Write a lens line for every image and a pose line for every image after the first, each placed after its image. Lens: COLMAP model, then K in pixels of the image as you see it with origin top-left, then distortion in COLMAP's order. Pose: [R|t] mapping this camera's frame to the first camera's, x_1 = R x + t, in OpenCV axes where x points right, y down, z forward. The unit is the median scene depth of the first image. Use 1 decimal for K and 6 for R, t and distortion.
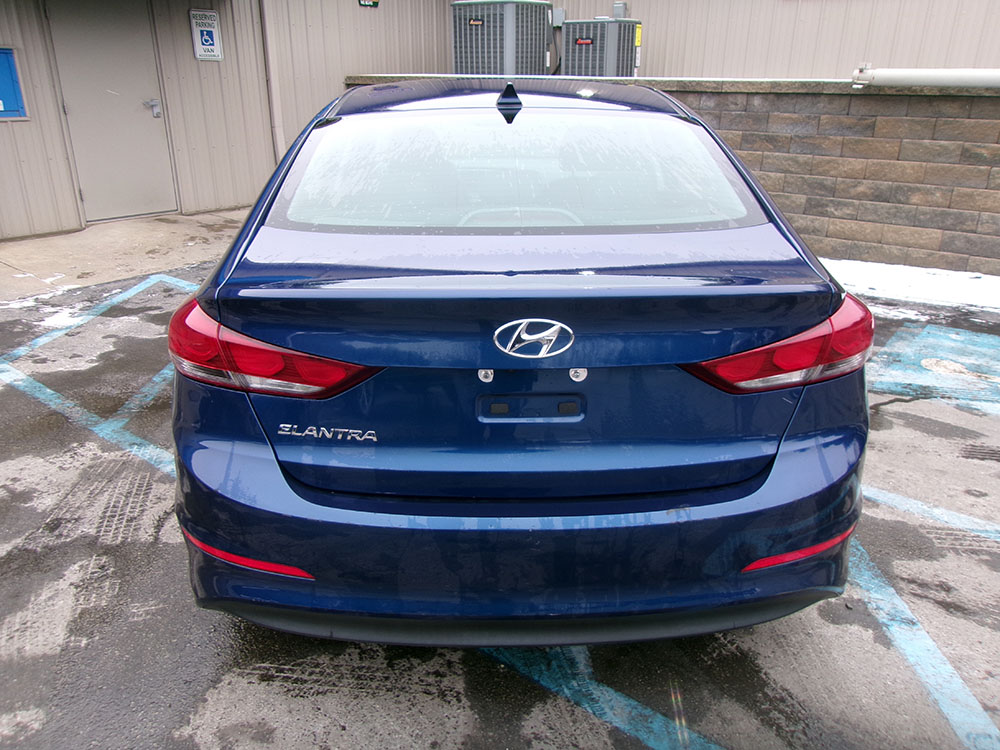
lens RADIAL K [[772.9, 0, 498.7], [0, 772.9, 366.7], [0, 0, 1]] dist [-0.009060, 0.036131]
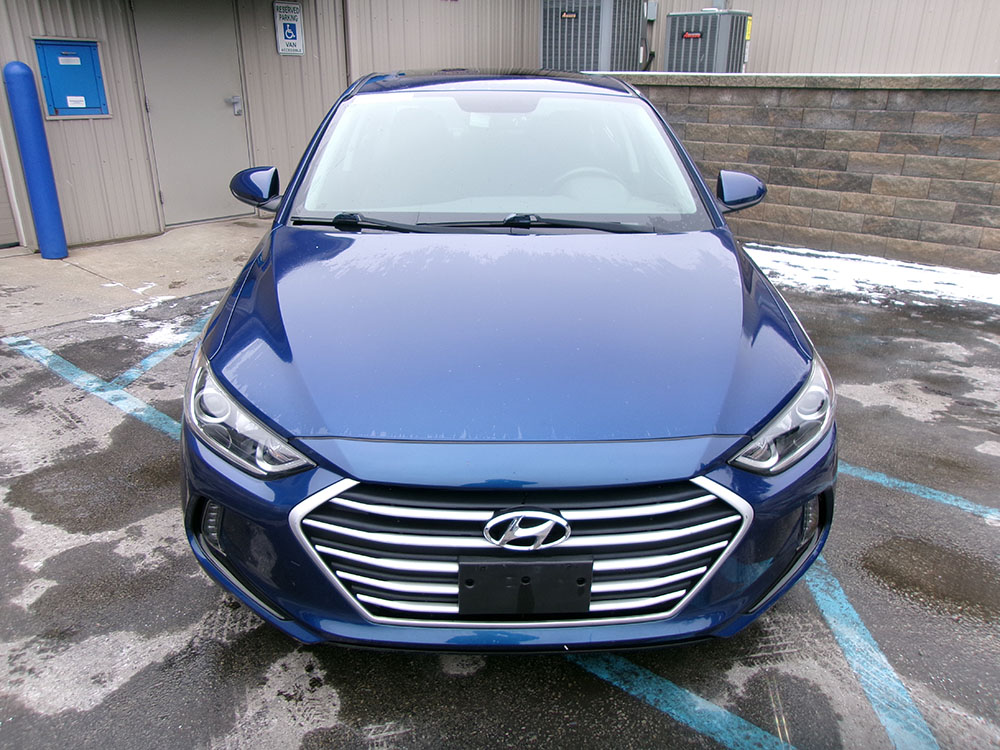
lens RADIAL K [[772.9, 0, 500.4], [0, 772.9, 365.7], [0, 0, 1]] dist [-0.009060, 0.036131]
pose [[0.999695, 0.010429, -0.022400, -0.114149], [-0.010454, 0.999945, -0.000995, -0.022405], [0.022388, 0.001229, 0.999749, 0.075342]]
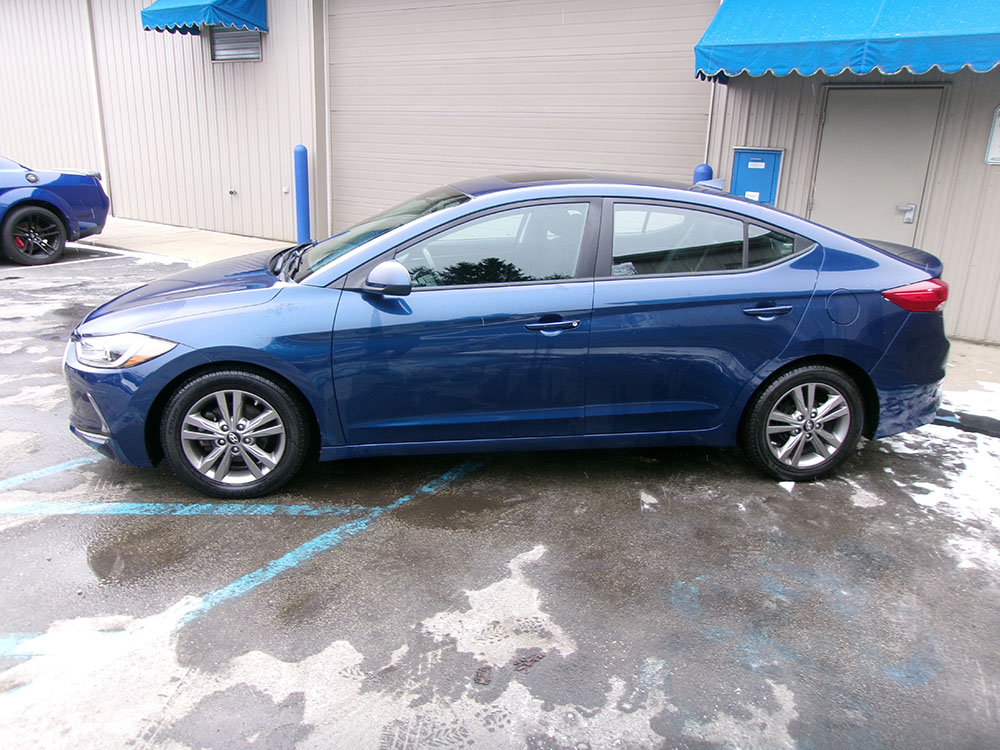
lens RADIAL K [[772.9, 0, 495.7], [0, 772.9, 378.9], [0, 0, 1]] dist [-0.009060, 0.036131]
pose [[0.080141, 0.285966, -0.954883, 0.525294], [-0.391175, 0.890138, 0.233746, -0.214435], [0.916820, 0.354794, 0.183200, 0.530965]]
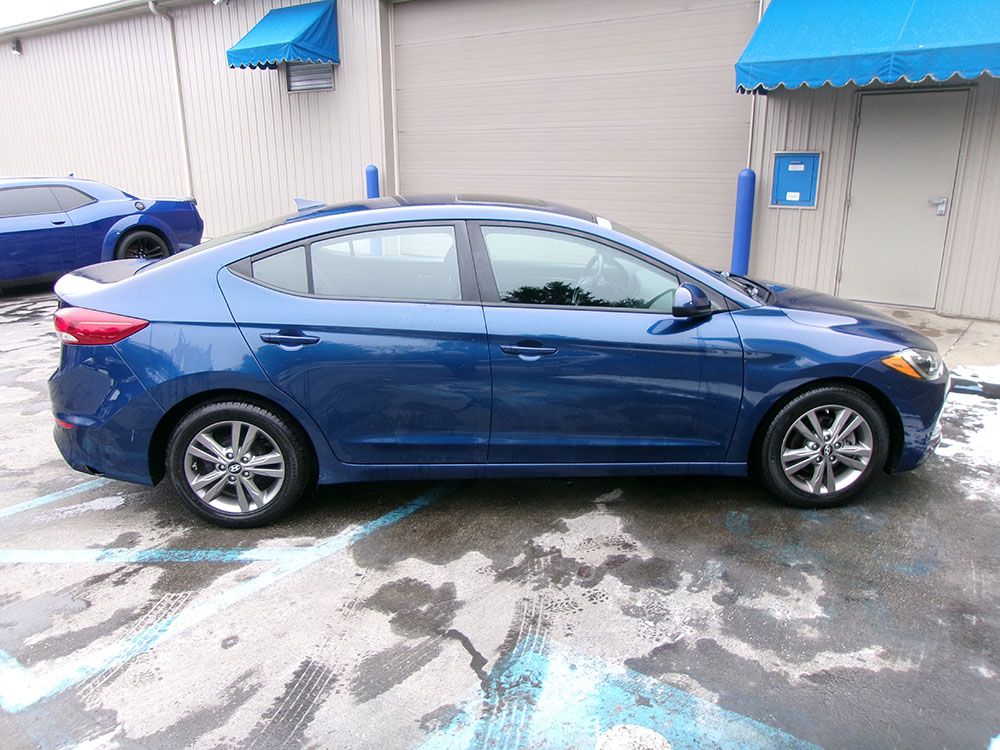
lens RADIAL K [[772.9, 0, 496.6], [0, 772.9, 379.3], [0, 0, 1]] dist [-0.009060, 0.036131]
pose [[0.028715, 0.277375, -0.960332, 0.650146], [-0.352505, 0.901816, 0.249934, -0.213207], [0.935369, 0.331346, 0.123672, 0.489678]]
